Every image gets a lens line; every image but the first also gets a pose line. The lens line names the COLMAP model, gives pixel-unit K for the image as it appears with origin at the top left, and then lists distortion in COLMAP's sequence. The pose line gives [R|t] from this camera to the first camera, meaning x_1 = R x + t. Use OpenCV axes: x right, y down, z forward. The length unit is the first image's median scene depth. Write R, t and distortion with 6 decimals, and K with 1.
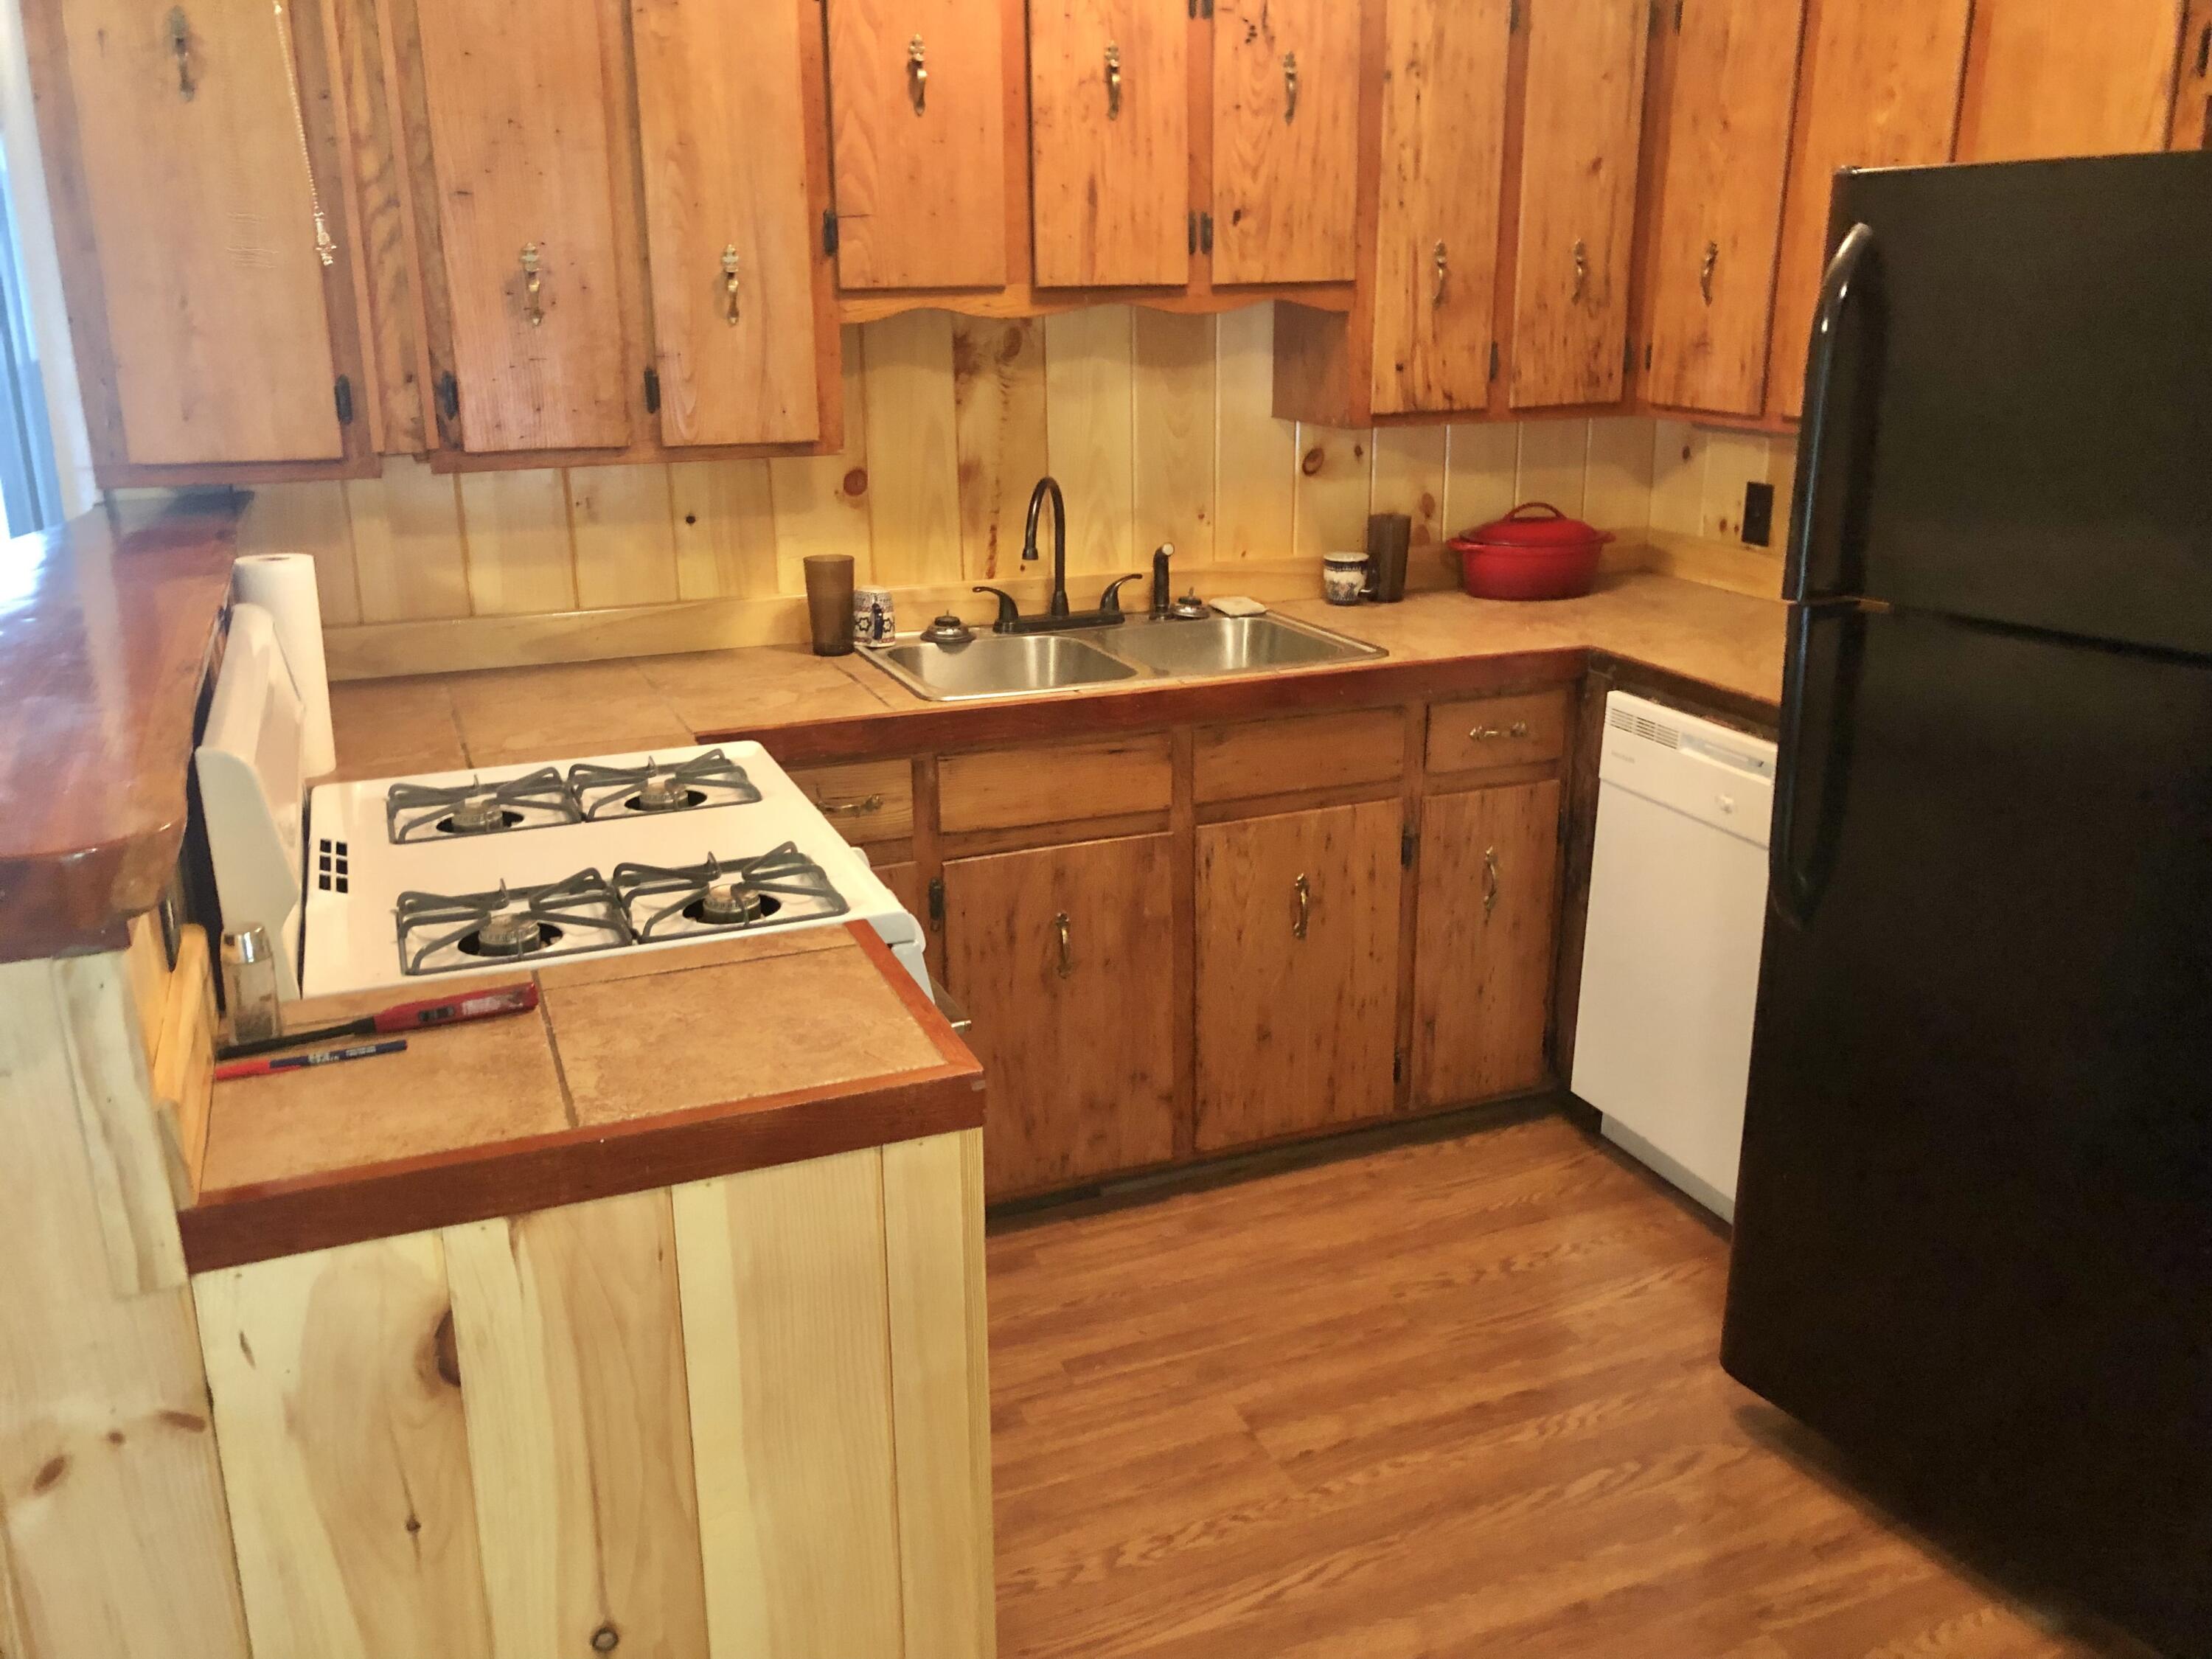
lens RADIAL K [[1810.2, 0, 1106.0], [0, 1810.2, 829.5], [0, 0, 1]] dist [0.014216, 0.004116]
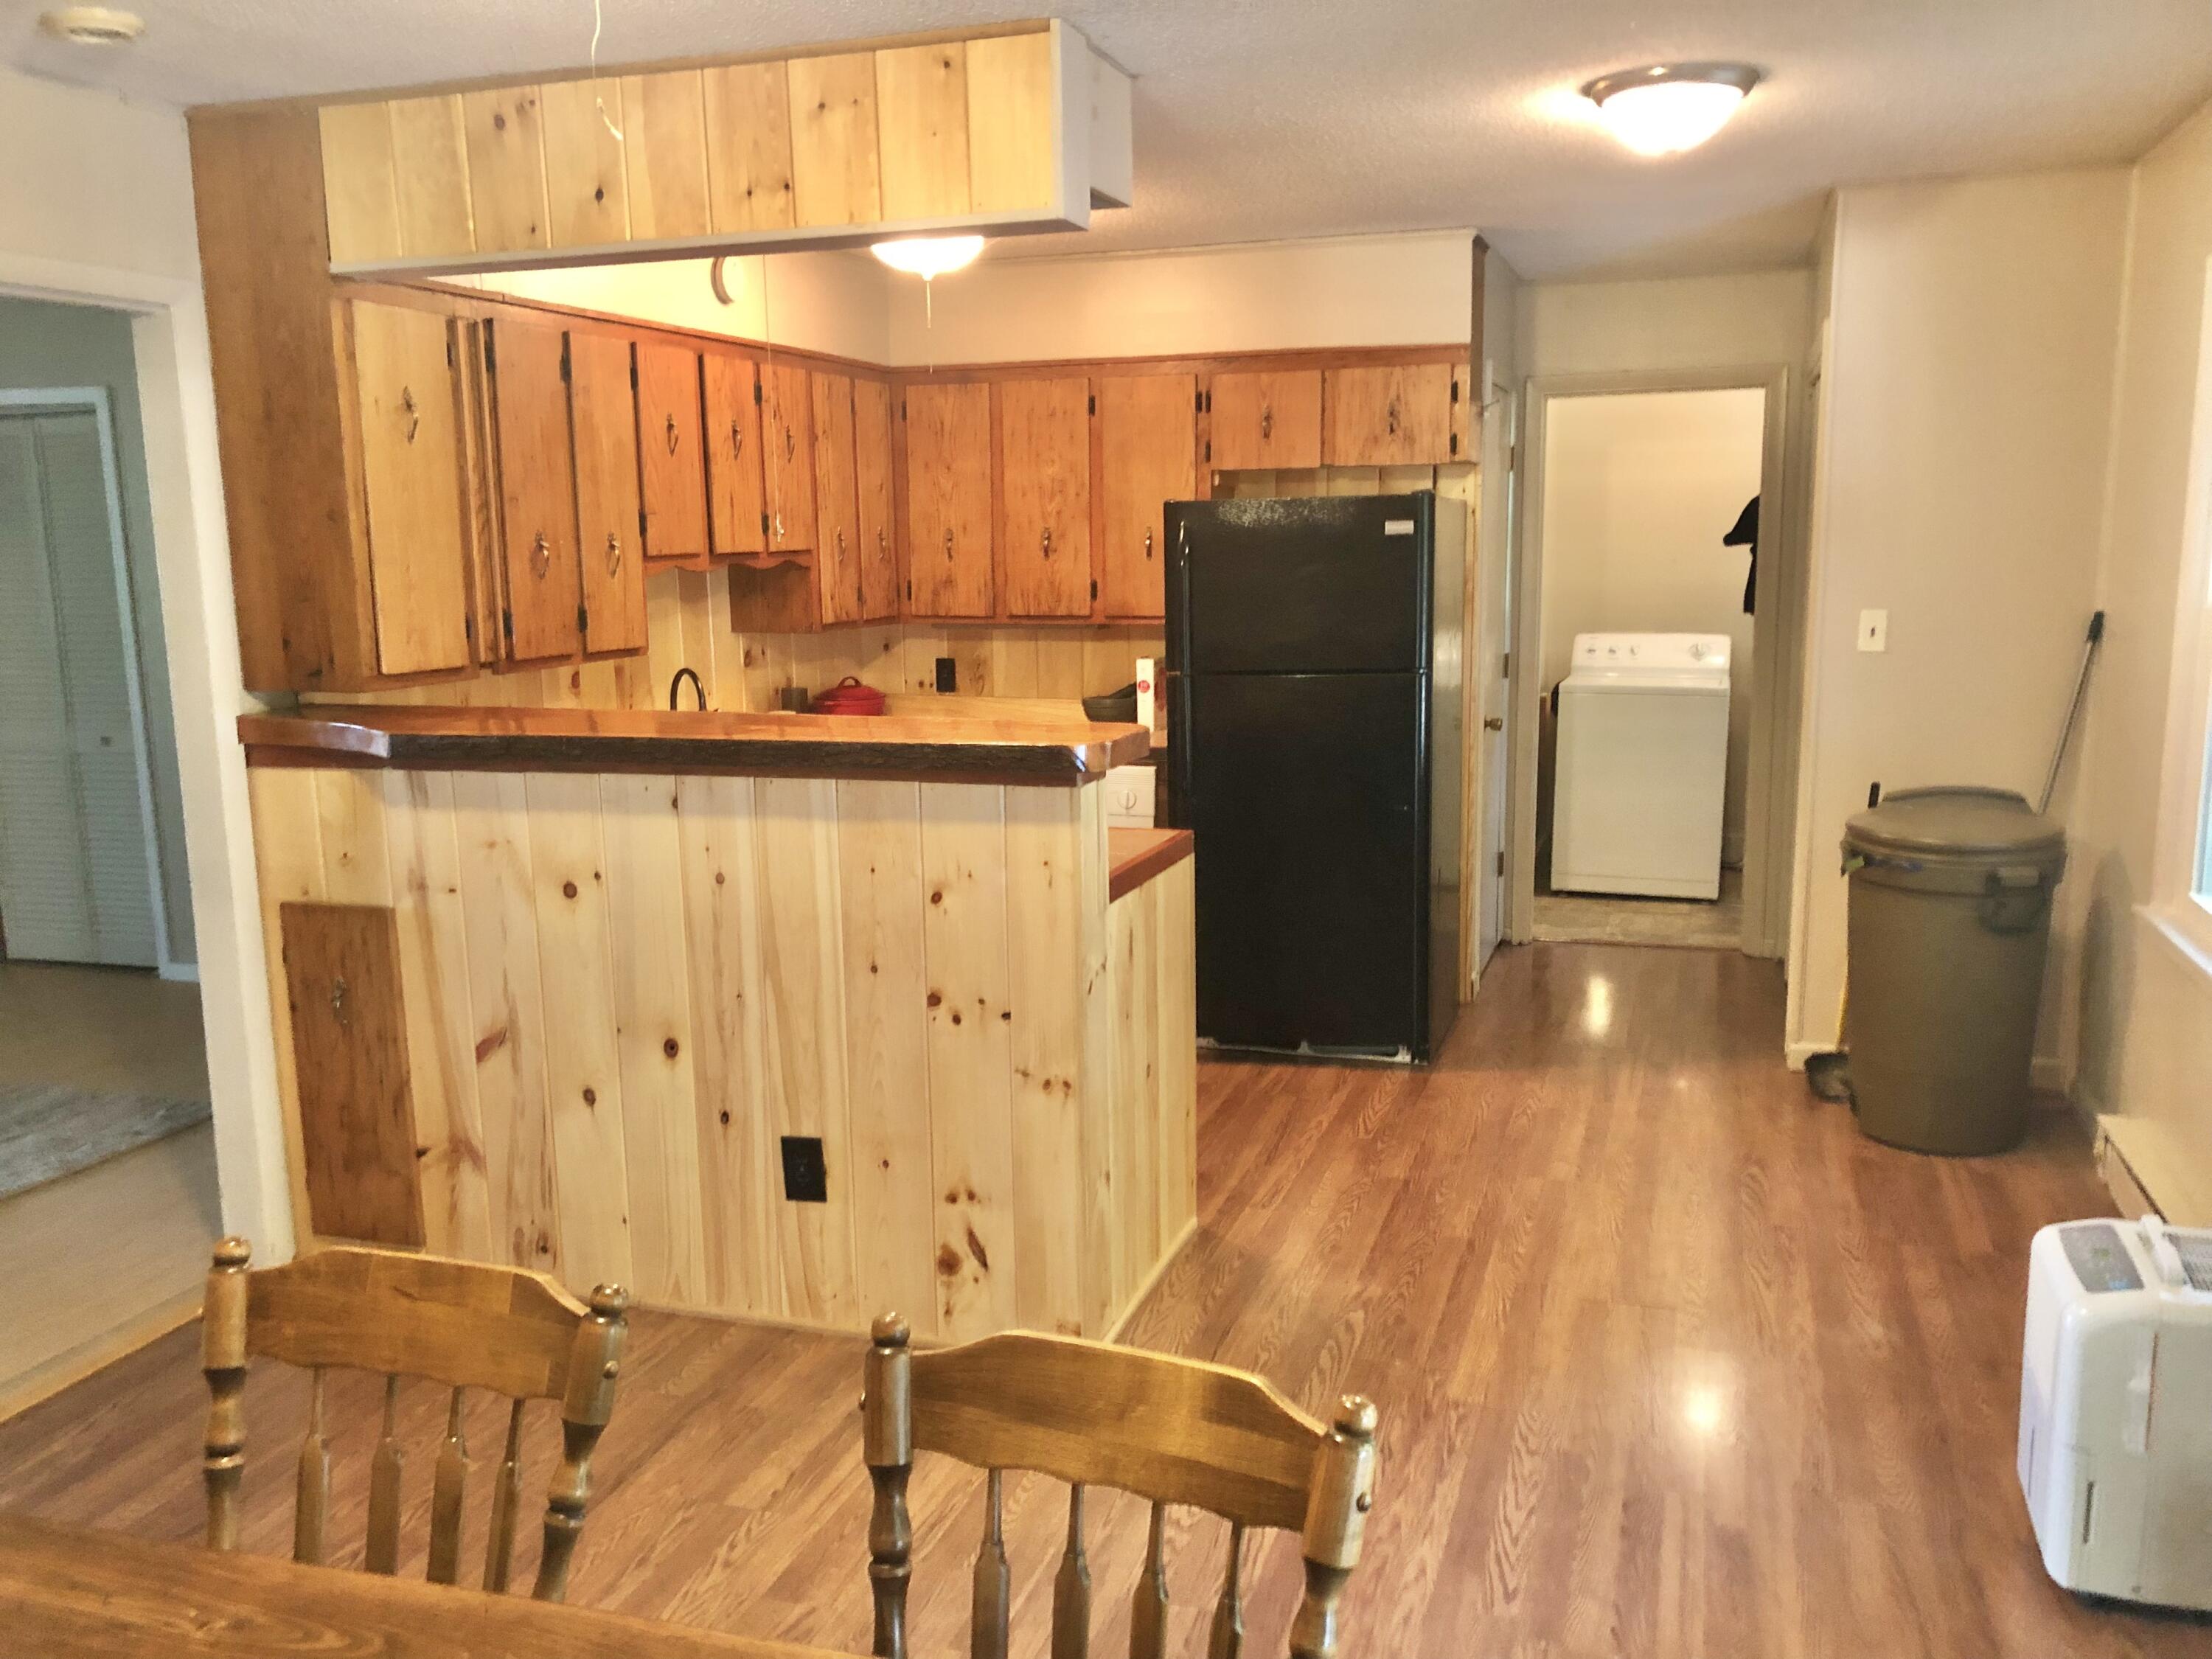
lens RADIAL K [[1810.2, 0, 1106.0], [0, 1810.2, 829.5], [0, 0, 1]] dist [0.014216, 0.004116]
pose [[0.654840, -0.124170, 0.745497, -1.090777], [0.228681, 0.972726, -0.038854, 0.097037], [-0.720340, 0.195924, 0.665375, -0.327949]]
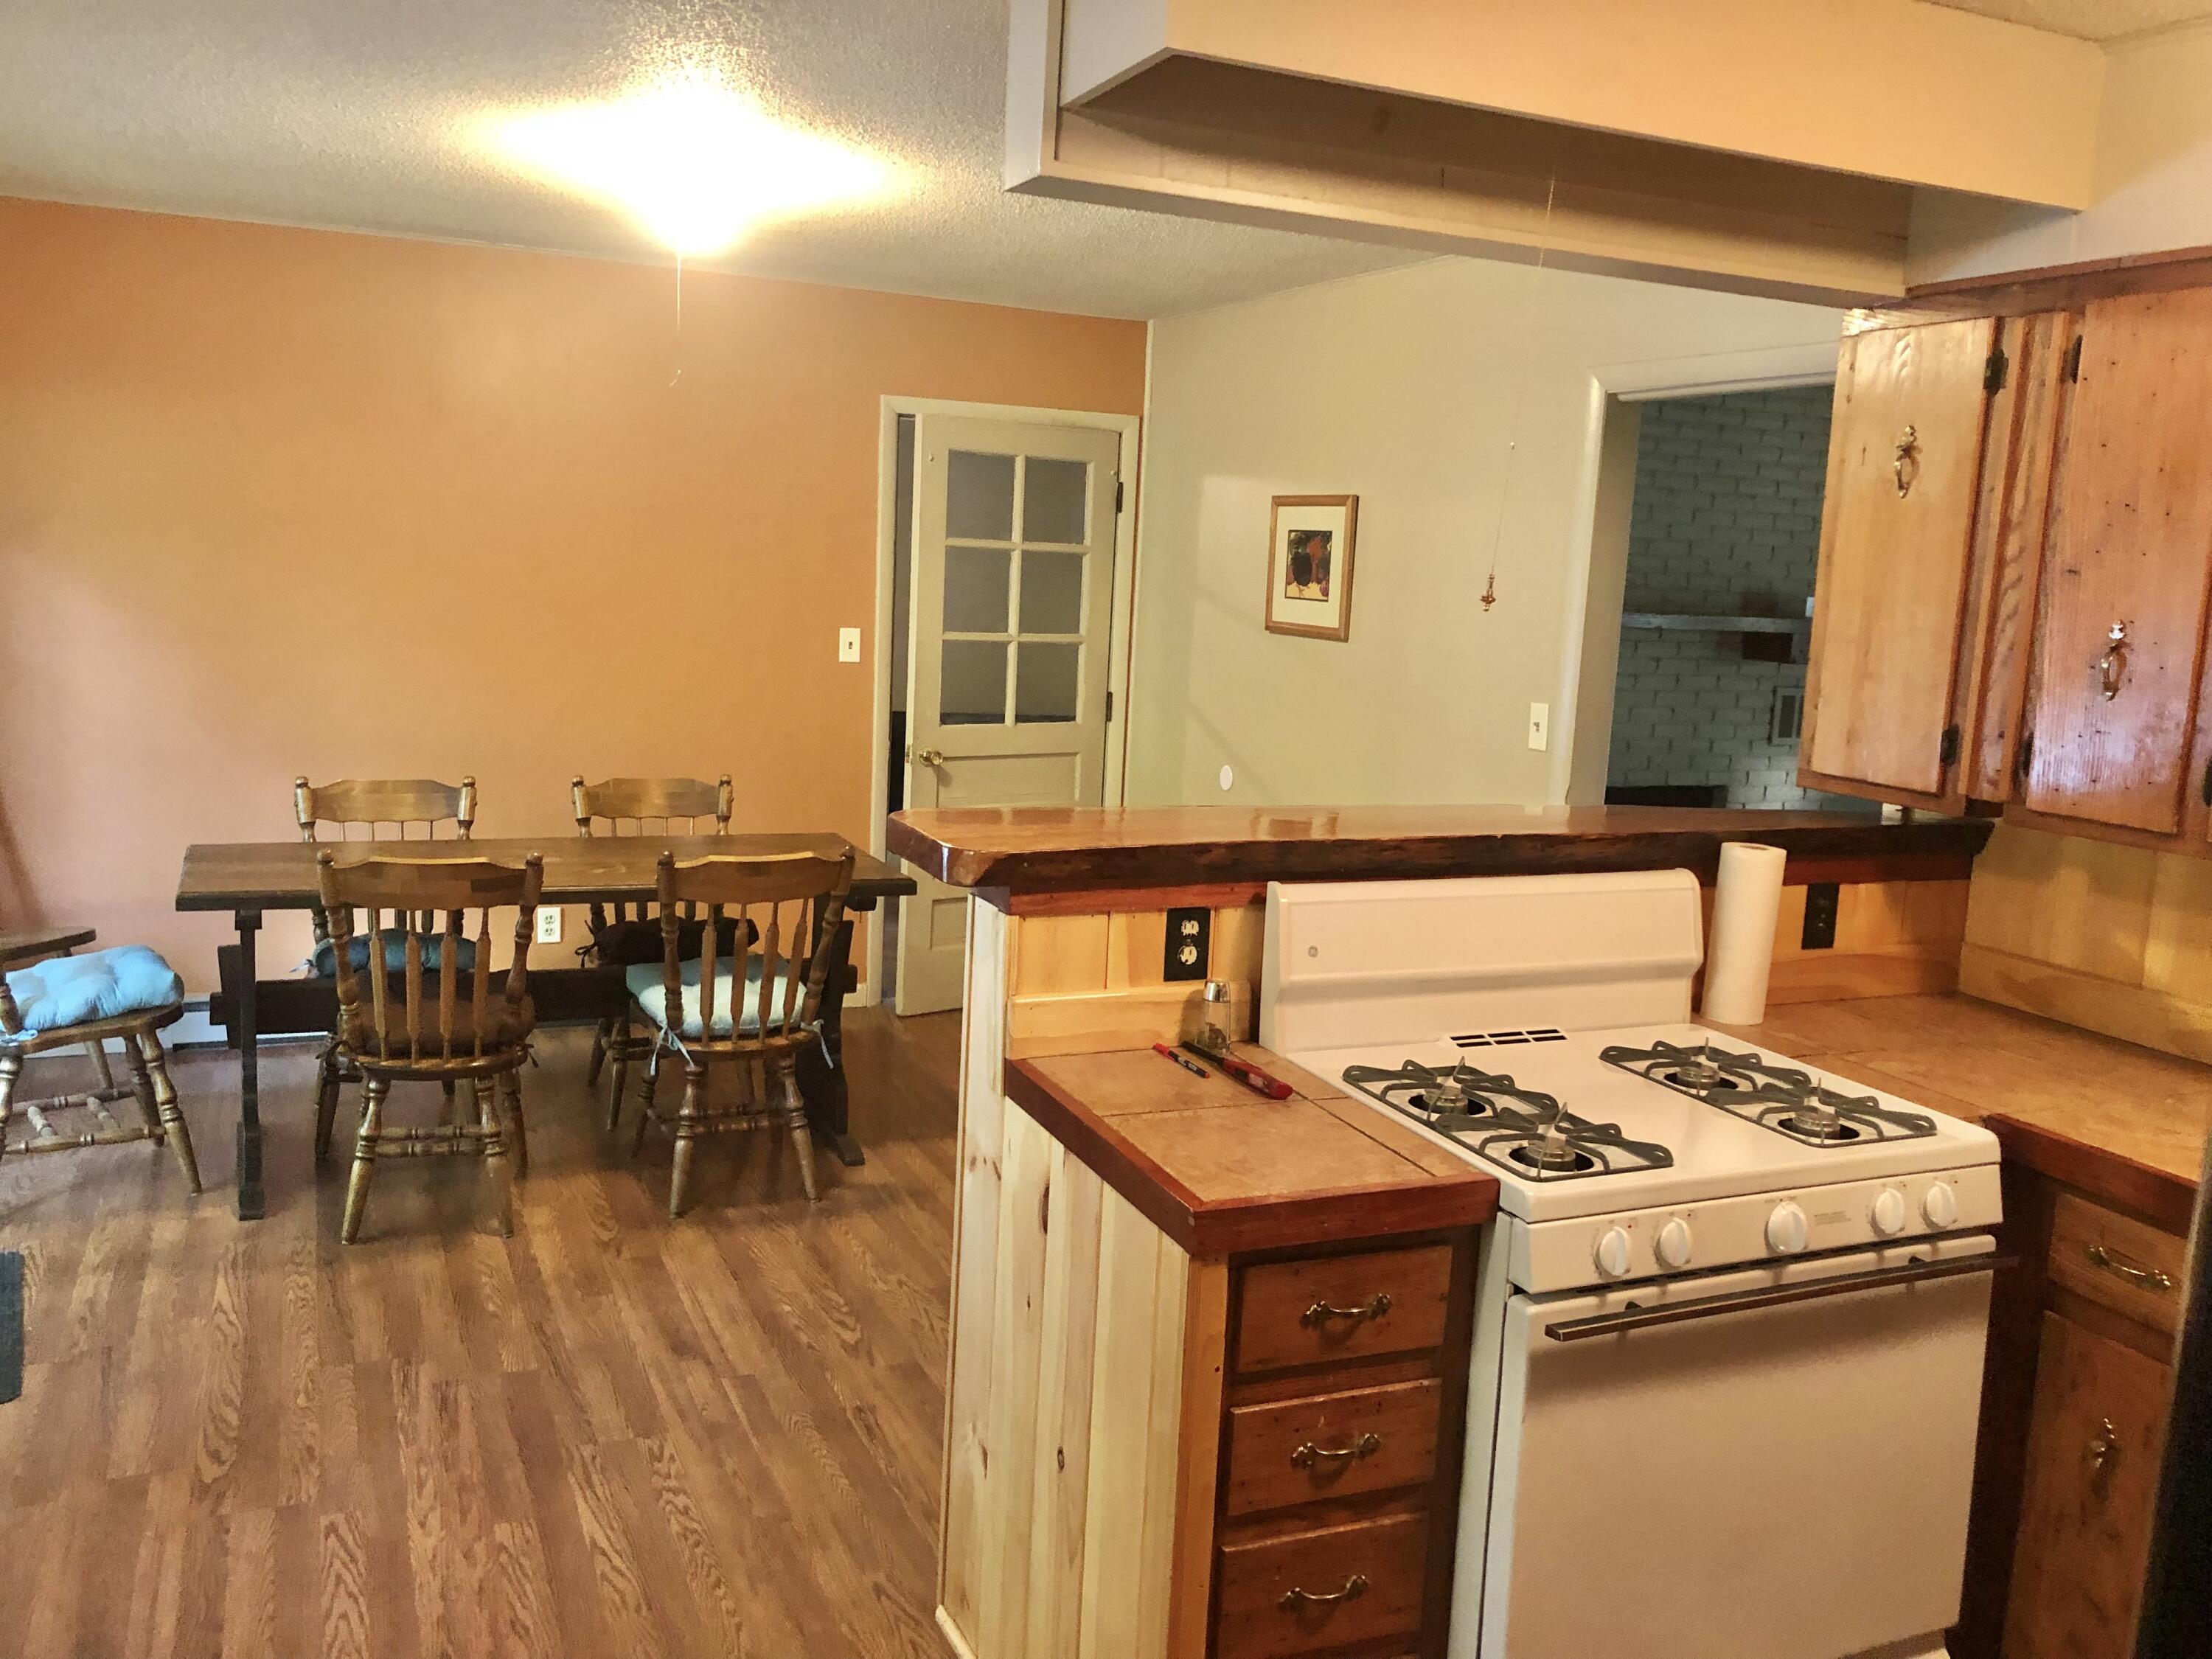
lens RADIAL K [[1810.2, 0, 1106.0], [0, 1810.2, 829.5], [0, 0, 1]] dist [0.014216, 0.004116]
pose [[0.020428, 0.159740, -0.986948, 0.672929], [-0.349089, 0.926164, 0.142677, -0.162576], [0.936867, 0.341618, 0.074683, 0.433736]]
